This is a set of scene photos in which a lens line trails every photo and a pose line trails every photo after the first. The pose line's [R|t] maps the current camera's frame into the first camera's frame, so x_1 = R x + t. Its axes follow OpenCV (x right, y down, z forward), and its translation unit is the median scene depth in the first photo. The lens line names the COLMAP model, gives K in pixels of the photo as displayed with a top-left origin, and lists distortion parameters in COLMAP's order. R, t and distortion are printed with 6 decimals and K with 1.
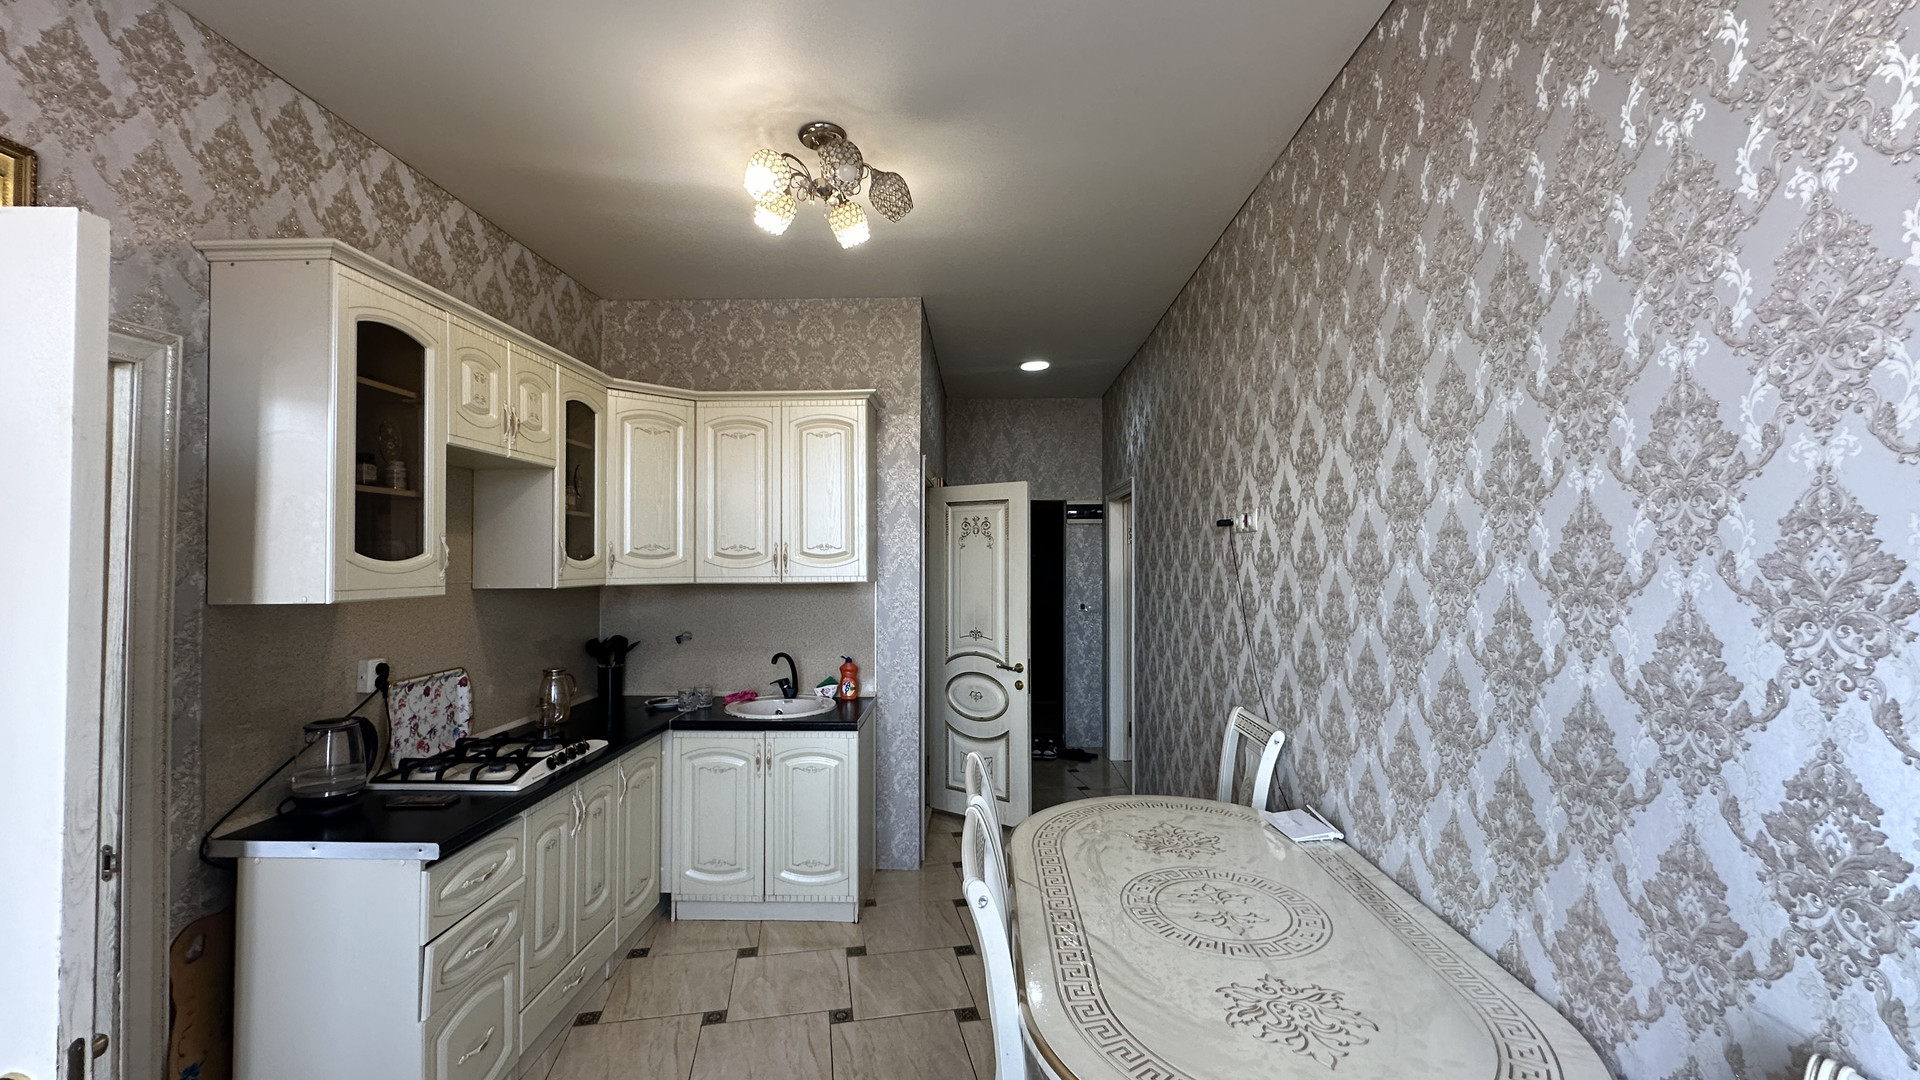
lens RADIAL K [[768.0, 0, 956.8], [0, 768.0, 543.3], [0, 0, 1]] dist [-0.001920, 0.000345]
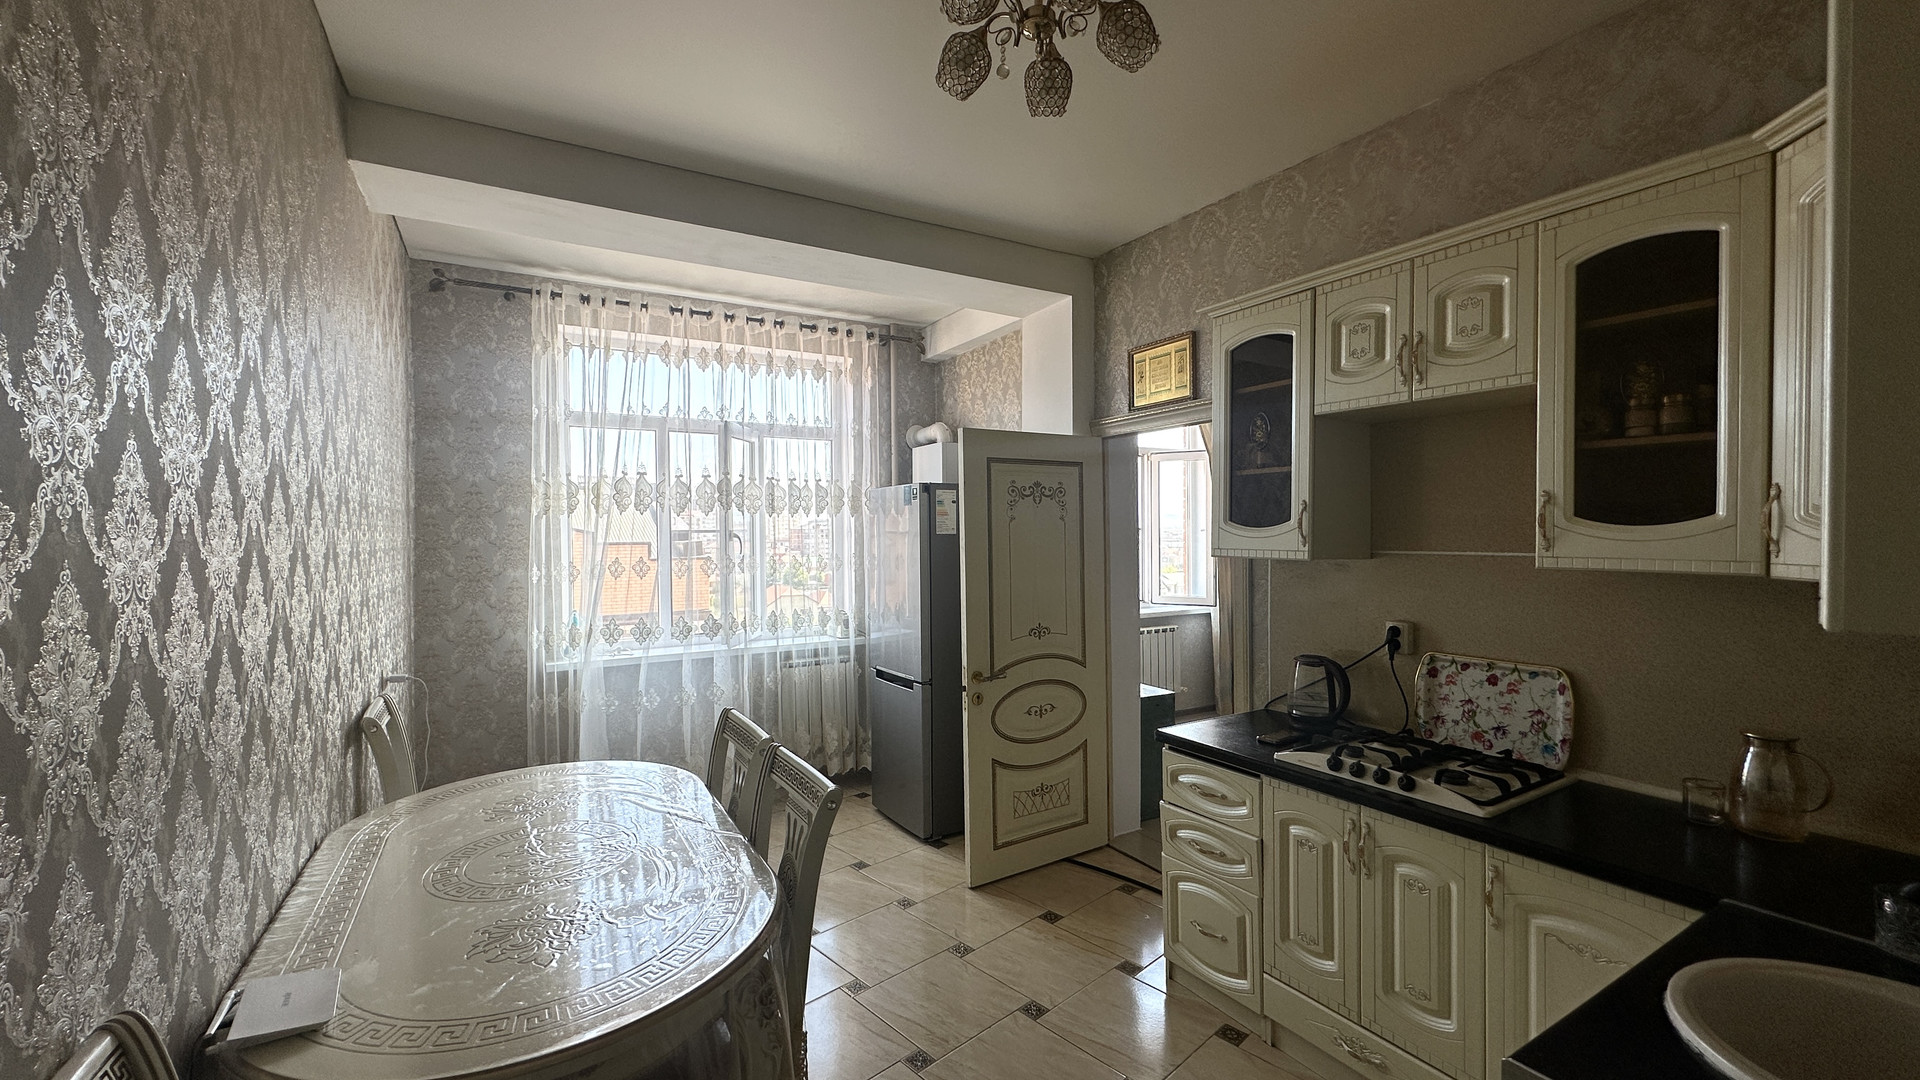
lens RADIAL K [[768.0, 0, 958.7], [0, 768.0, 541.6], [0, 0, 1]] dist [-0.001920, 0.000345]
pose [[-0.845069, 0.012825, -0.534504, 0.282068], [0.016511, 0.999861, -0.002114, 0.034126], [0.534402, -0.010612, -0.845164, 1.504181]]
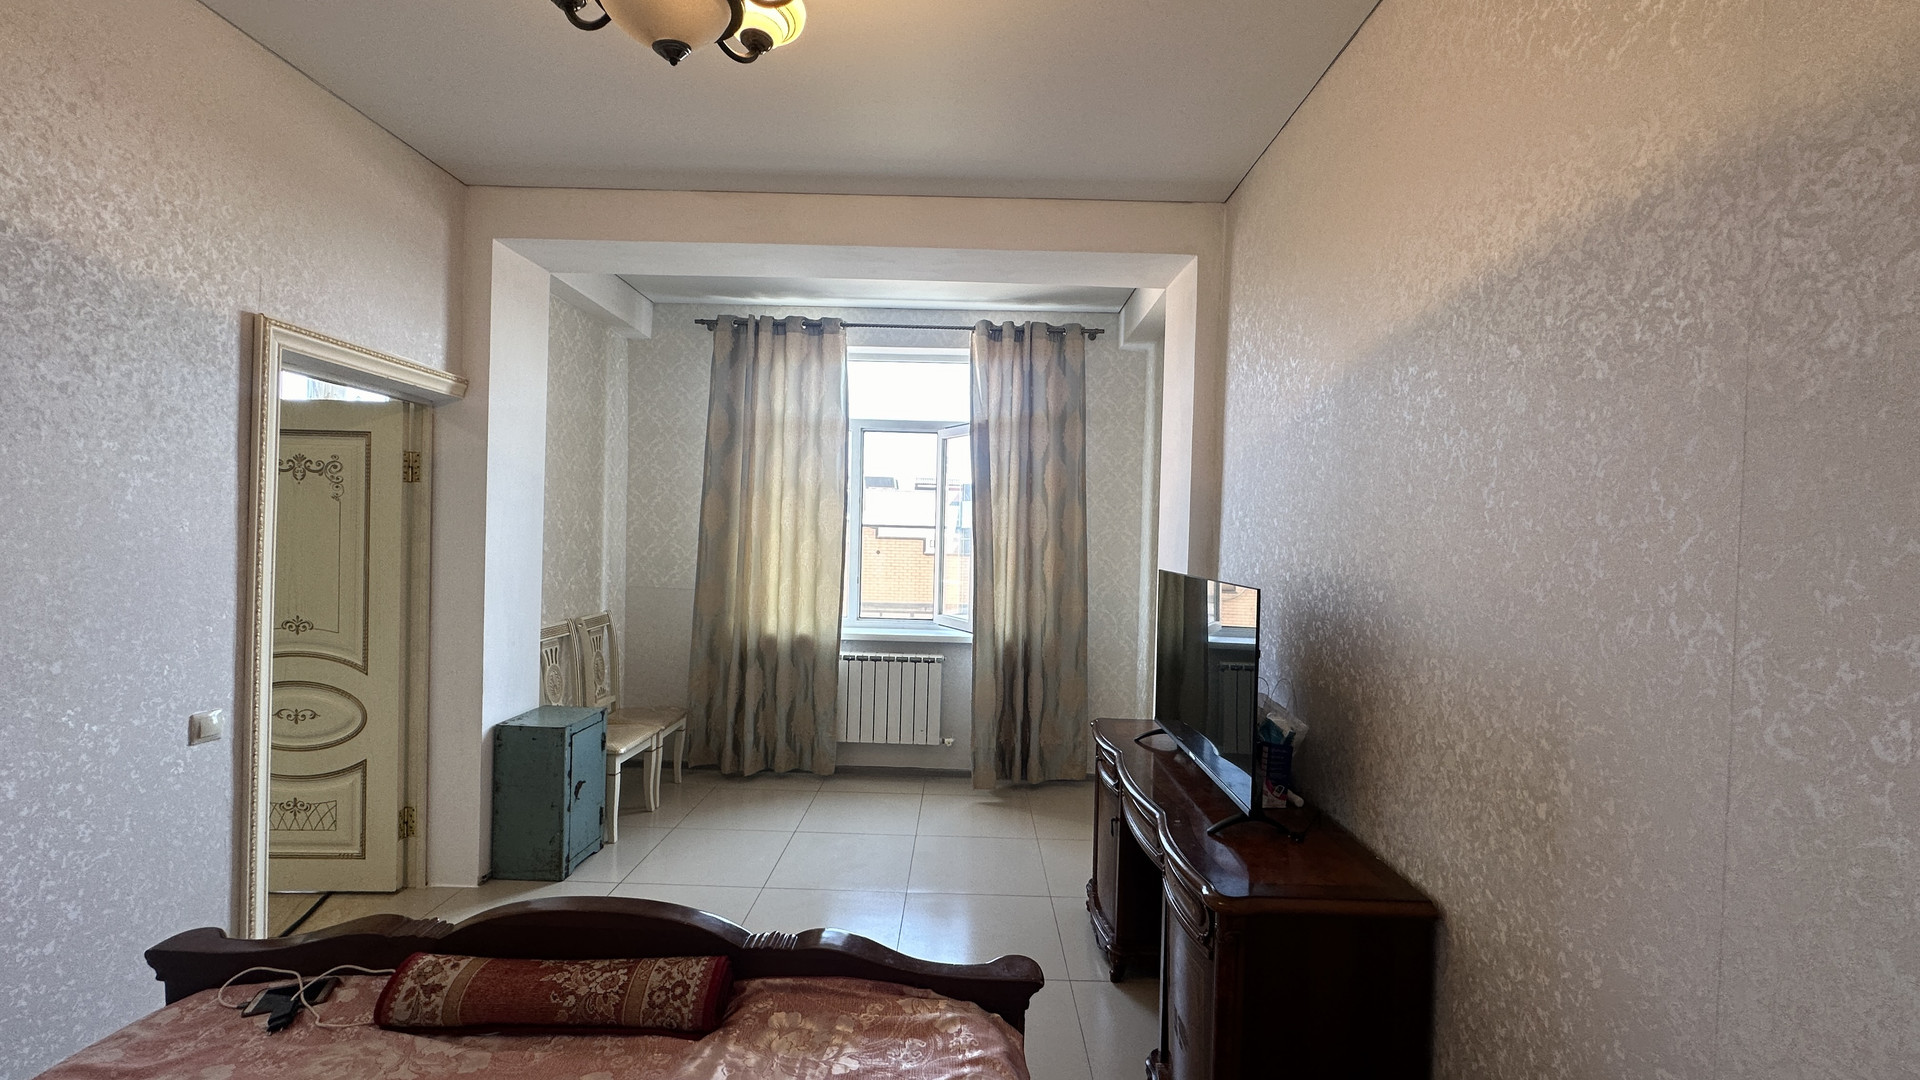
lens RADIAL K [[768.0, 0, 989.2], [0, 768.0, 549.2], [0, 0, 1]] dist [-0.001920, 0.000345]
pose [[-0.998145, -0.029060, -0.053494, -1.645641], [-0.029152, 0.999575, 0.000941, 0.042160], [0.053444, 0.002499, -0.998568, 1.682042]]
